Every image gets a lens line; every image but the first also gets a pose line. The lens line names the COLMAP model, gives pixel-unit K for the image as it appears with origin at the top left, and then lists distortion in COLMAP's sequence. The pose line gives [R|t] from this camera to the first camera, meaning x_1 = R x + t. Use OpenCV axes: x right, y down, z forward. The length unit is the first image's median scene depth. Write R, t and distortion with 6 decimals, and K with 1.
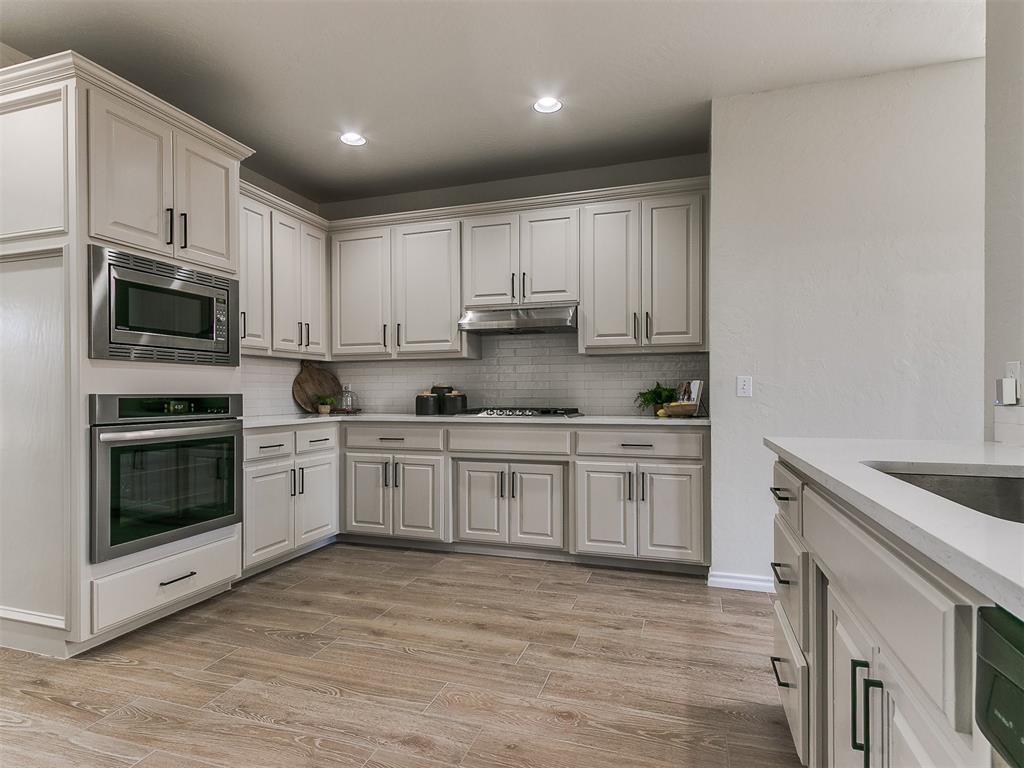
lens RADIAL K [[721.8, 0, 333.6], [0, 721.8, 391.5], [0, 0, 1]] dist [0.006008, -0.004642]
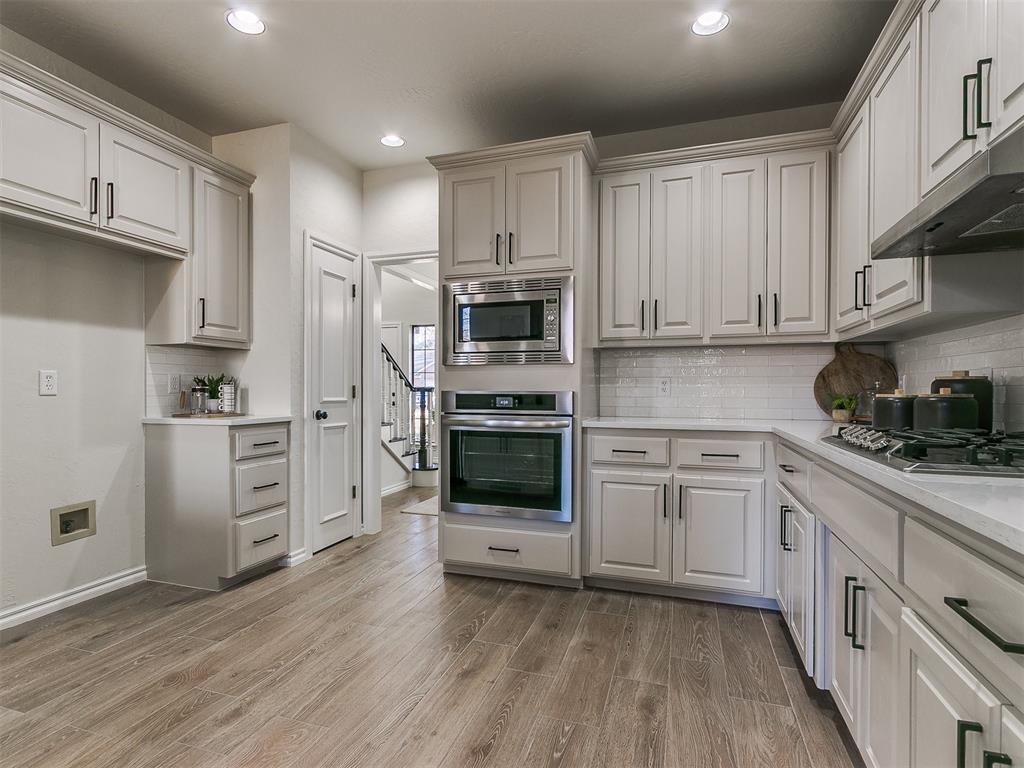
lens RADIAL K [[543.5, 0, 501.0], [0, 543.5, 392.1], [0, 0, 1]] dist [0.000661, 0.000553]
pose [[0.064819, 0.009613, -0.997851, 0.561487], [0.001467, 0.999952, 0.009729, -0.002928], [0.997896, -0.002095, 0.064802, 0.801470]]
